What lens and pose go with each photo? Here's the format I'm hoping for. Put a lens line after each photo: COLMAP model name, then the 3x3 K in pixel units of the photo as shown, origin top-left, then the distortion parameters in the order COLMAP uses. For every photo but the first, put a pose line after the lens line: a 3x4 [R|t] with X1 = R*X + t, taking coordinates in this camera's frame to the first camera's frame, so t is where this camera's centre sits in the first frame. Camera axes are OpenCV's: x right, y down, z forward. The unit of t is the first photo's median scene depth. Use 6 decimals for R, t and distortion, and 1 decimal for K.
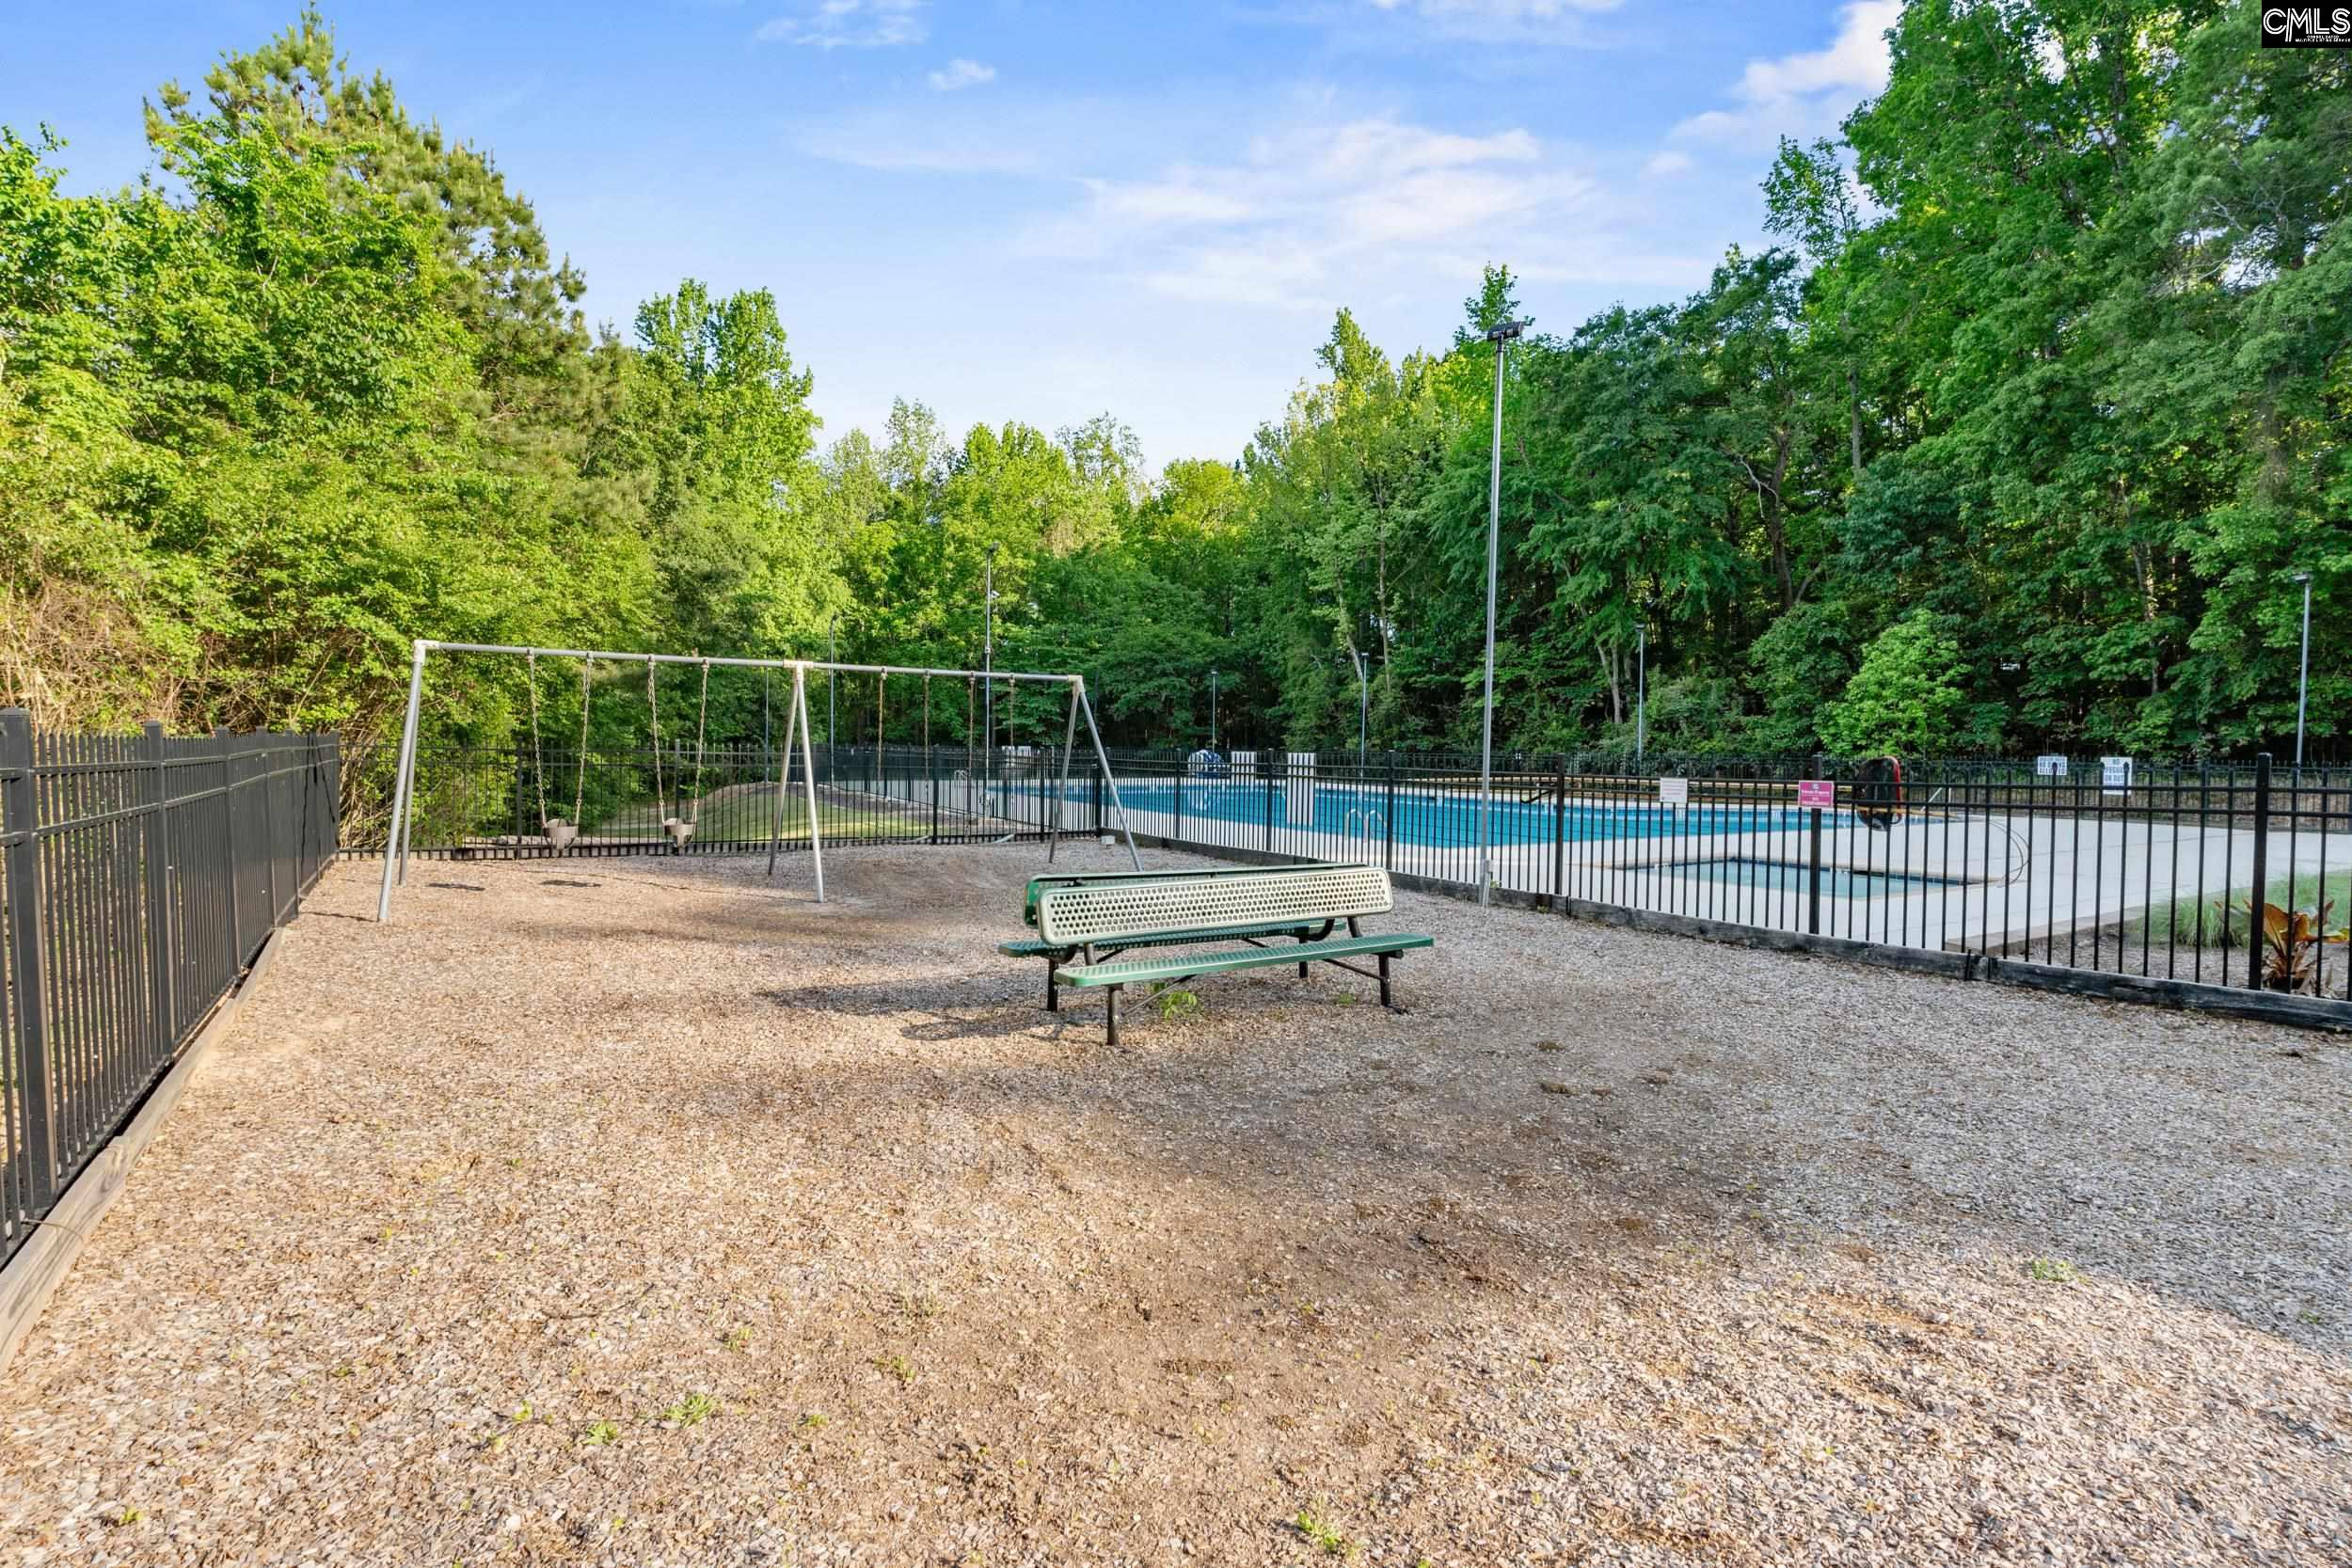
lens RADIAL K [[1077.2, 0, 1177.6], [0, 1077.2, 777.4], [0, 0, 1]] dist [-0.003739, -0.000686]
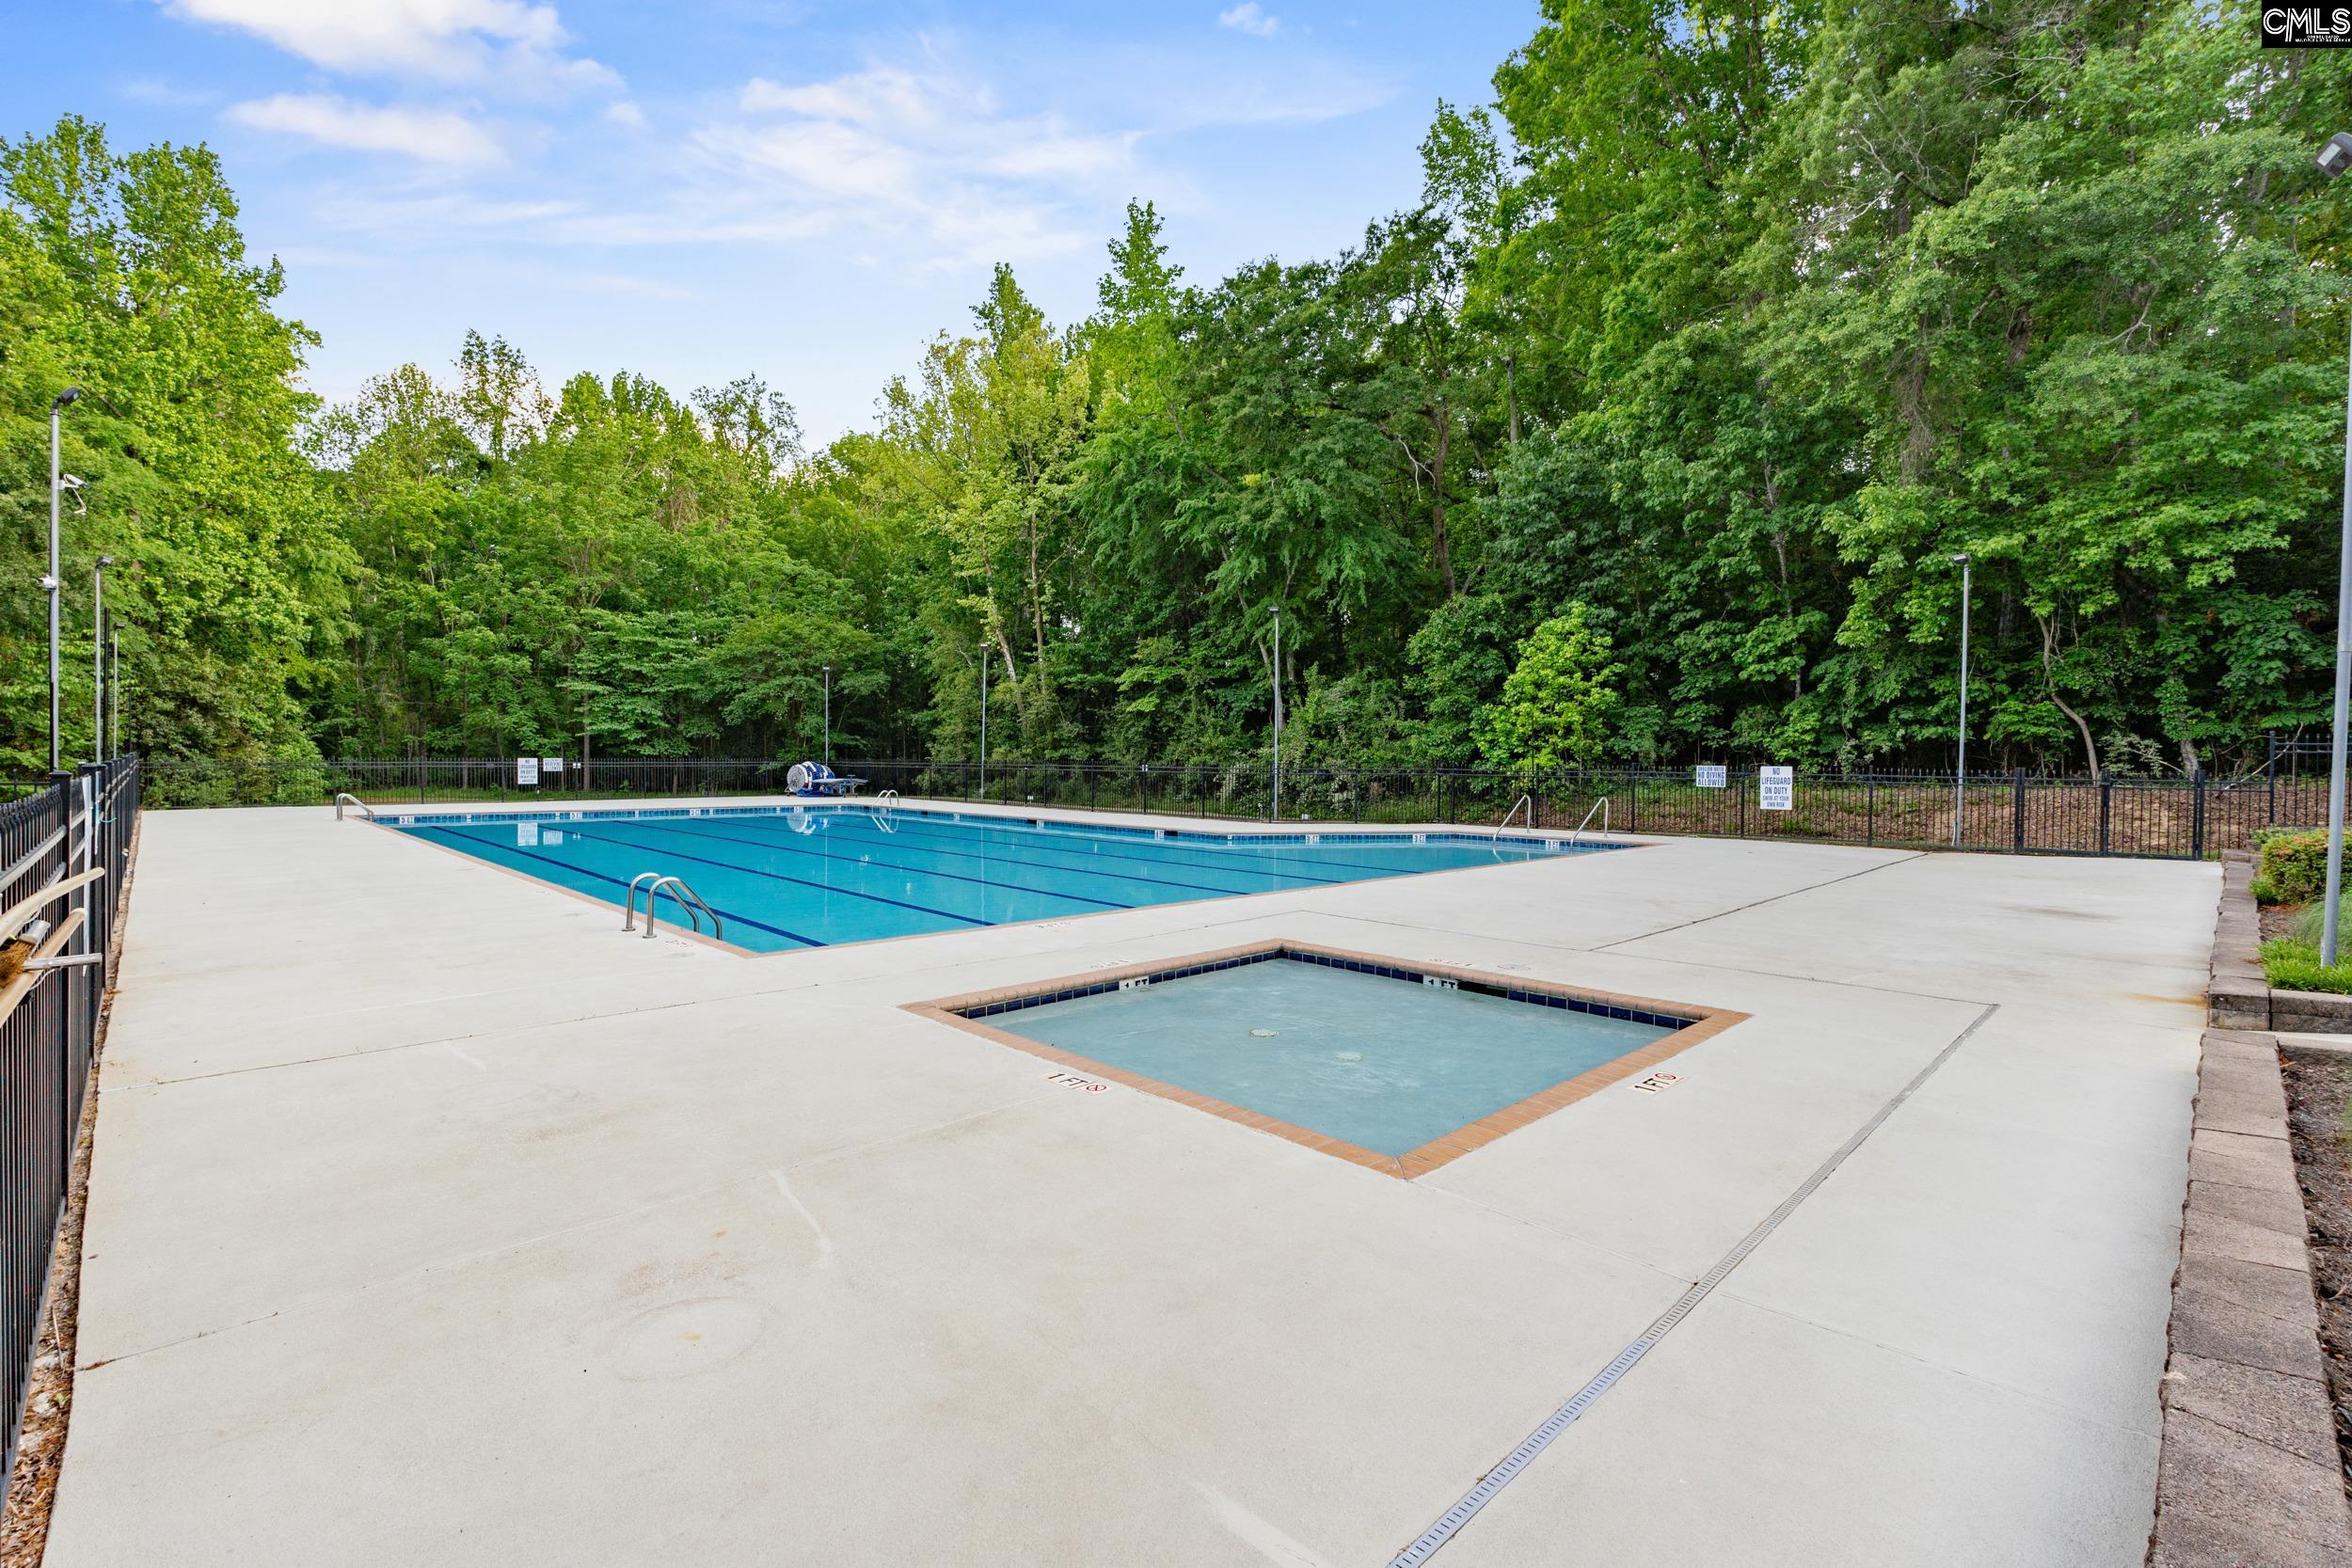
lens RADIAL K [[1077.2, 0, 1177.6], [0, 1077.2, 777.4], [0, 0, 1]] dist [-0.003739, -0.000686]
pose [[0.970361, -0.008168, 0.241521, 0.134764], [0.010509, 0.999909, -0.008408, -0.004910], [-0.241431, 0.010697, 0.970359, 0.187145]]
